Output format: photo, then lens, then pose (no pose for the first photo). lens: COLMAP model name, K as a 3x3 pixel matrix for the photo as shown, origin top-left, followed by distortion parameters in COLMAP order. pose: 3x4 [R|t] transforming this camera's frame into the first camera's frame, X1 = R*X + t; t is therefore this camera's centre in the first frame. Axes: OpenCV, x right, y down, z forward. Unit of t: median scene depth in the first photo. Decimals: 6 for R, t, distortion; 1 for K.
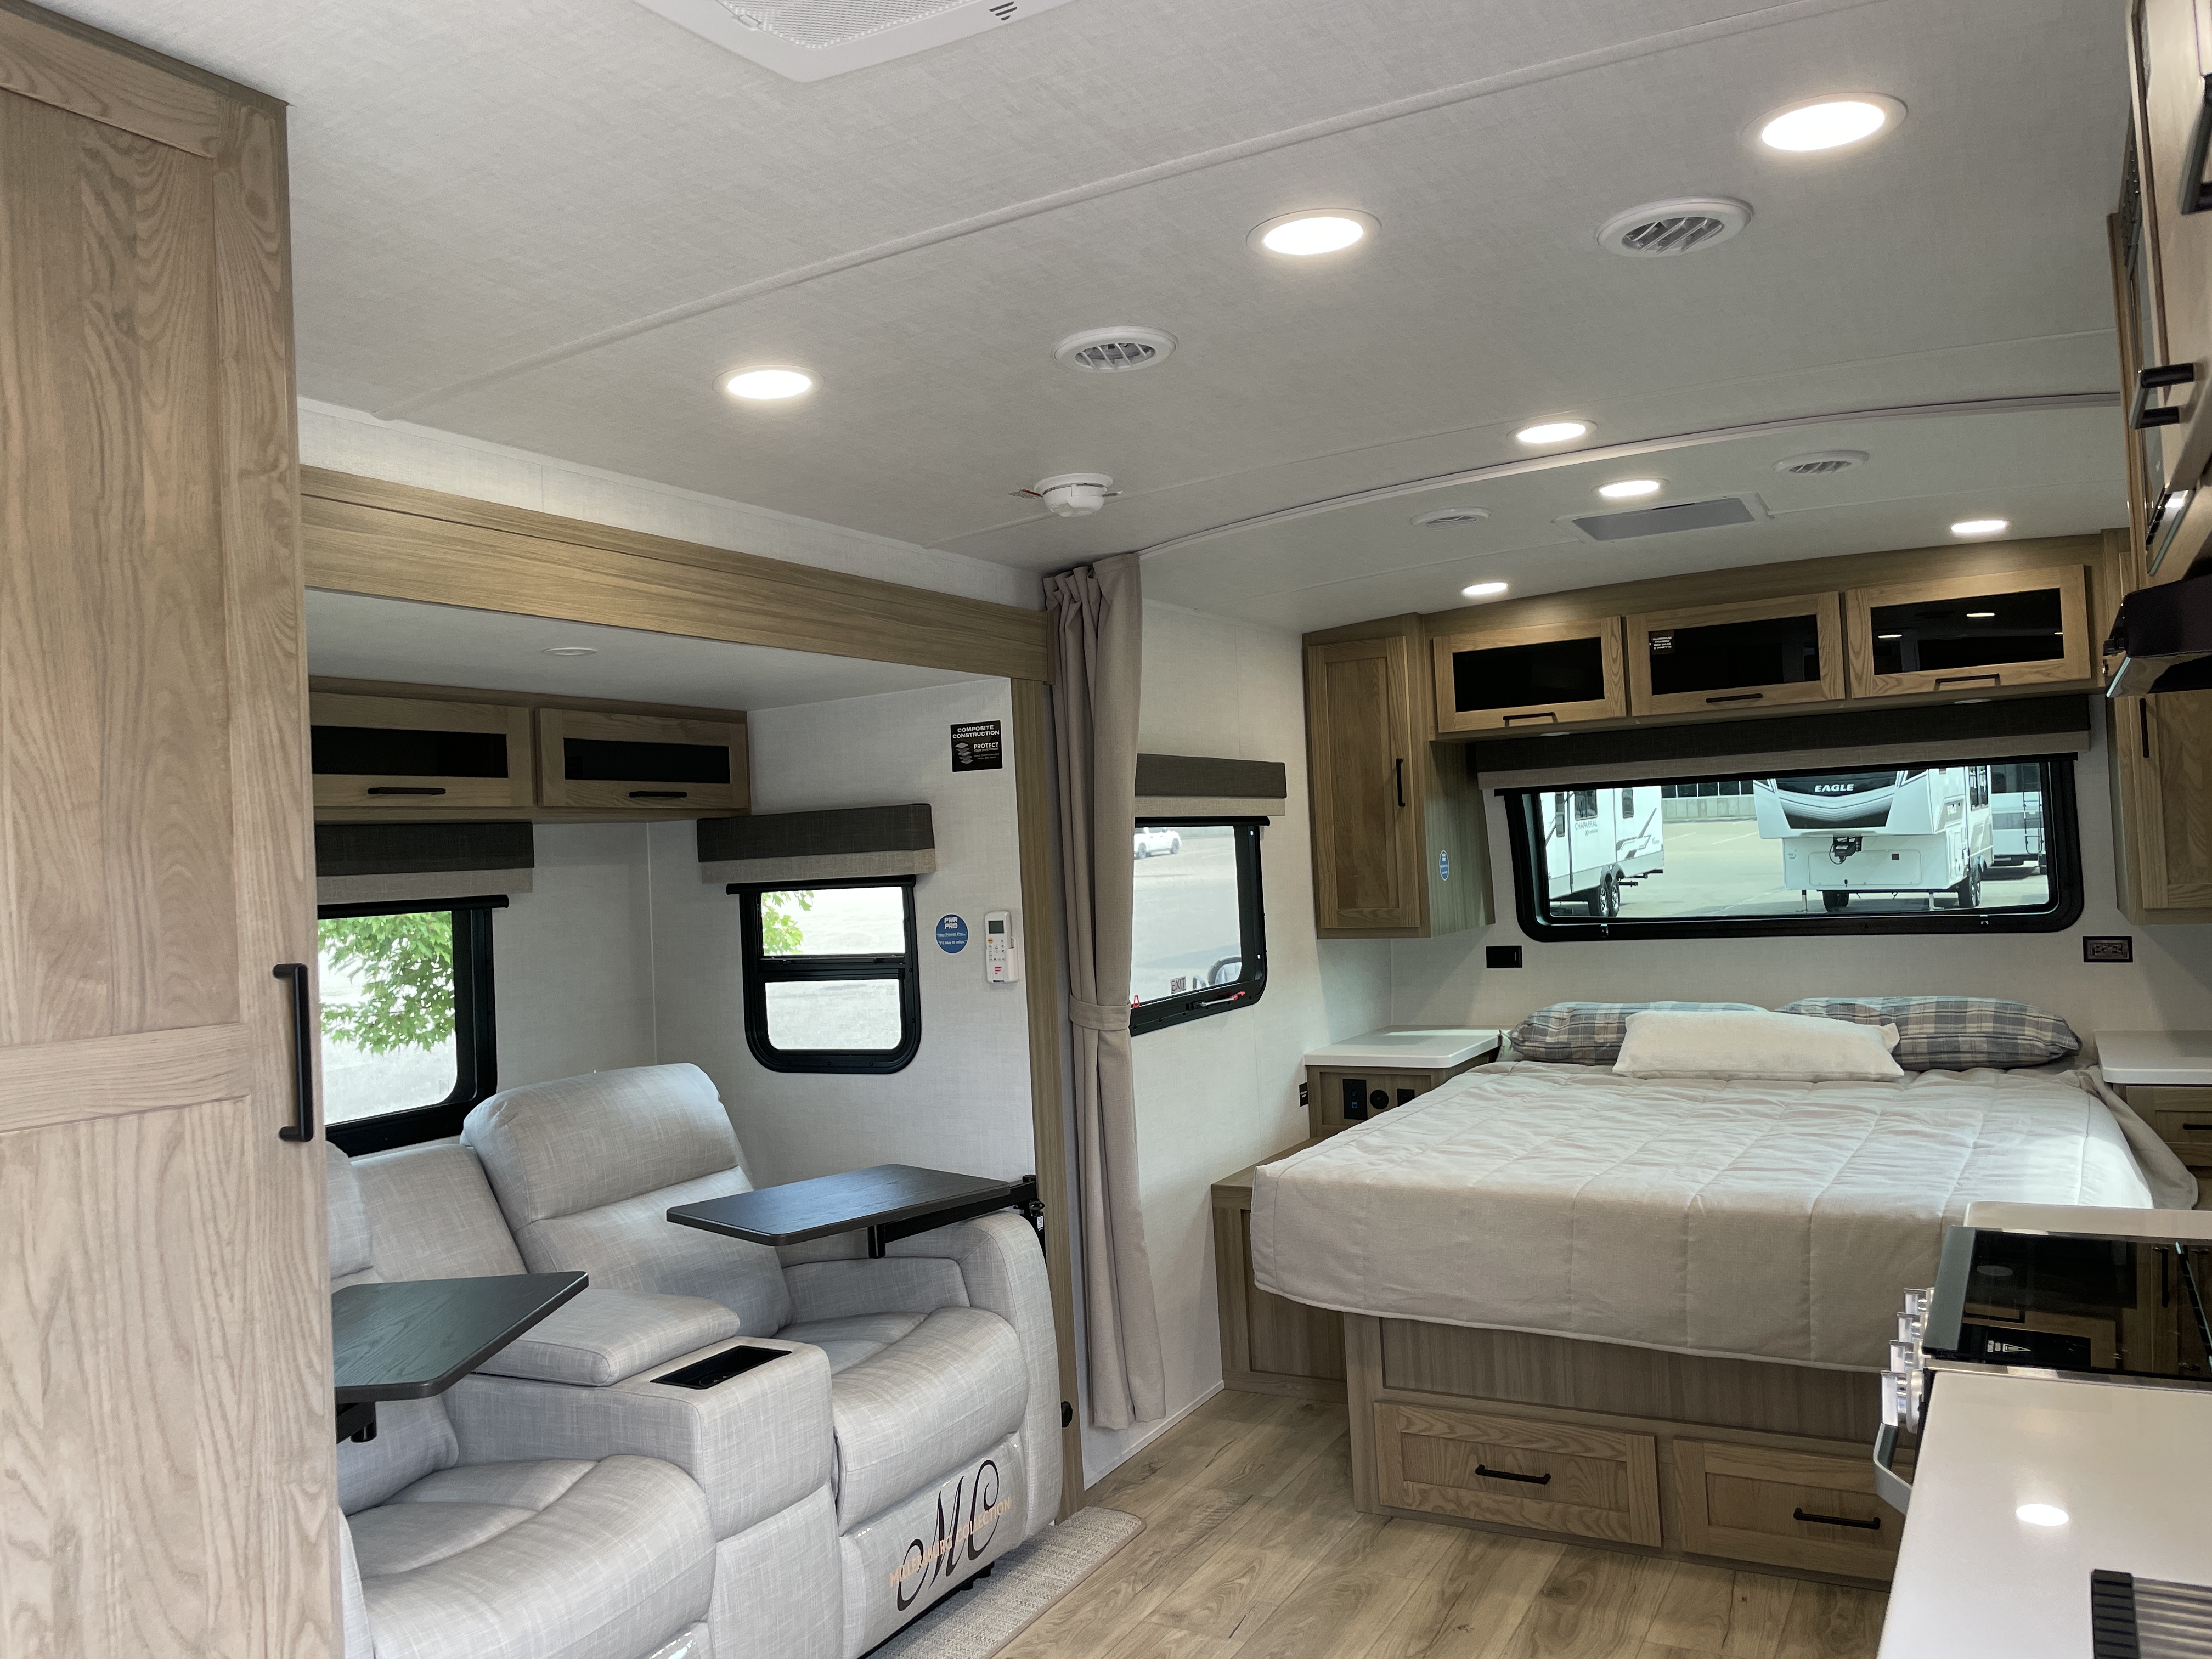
lens RADIAL K [[1695.4, 0, 1096.9], [0, 1695.4, 815.1], [0, 0, 1]] dist [0.070562, -0.098720]
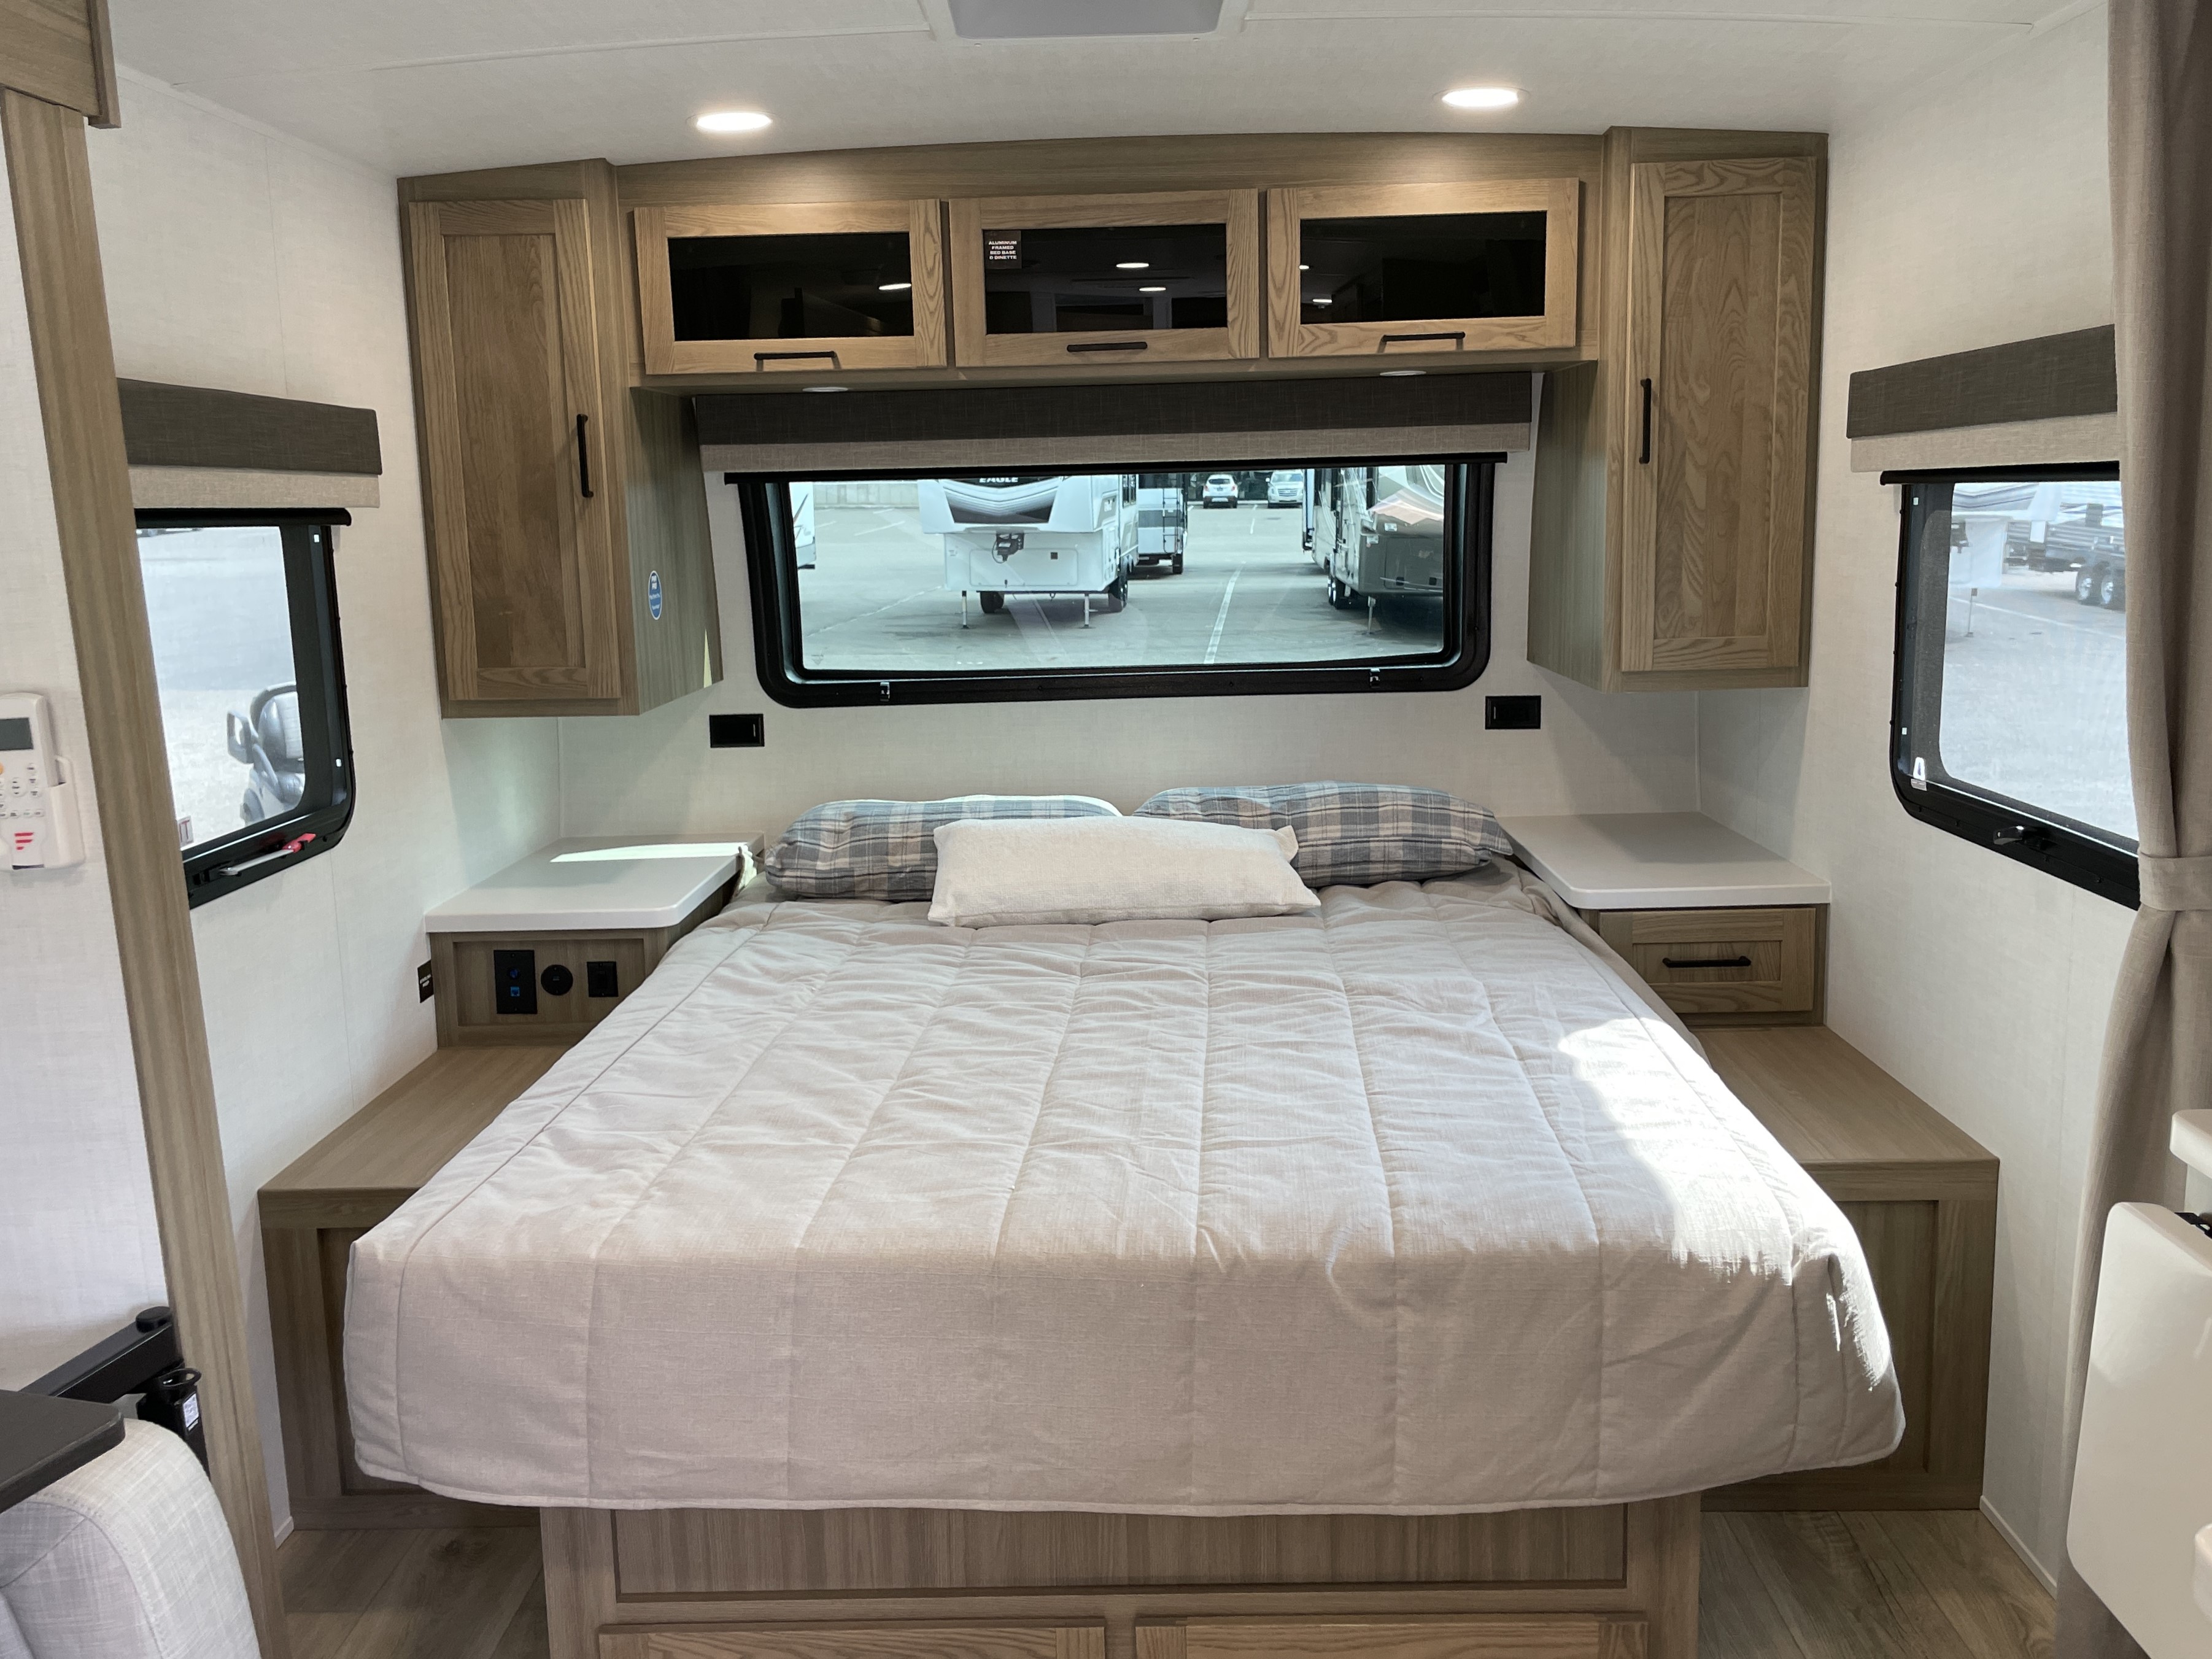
lens RADIAL K [[1898.2, 0, 1107.8], [0, 1898.2, 809.7], [0, 0, 1]] dist [0.130105, -0.271141]
pose [[0.885861, -0.046094, 0.461656, 0.027482], [-0.029744, 0.987363, 0.155659, -0.007460], [-0.462997, -0.151623, 0.873295, 0.335948]]
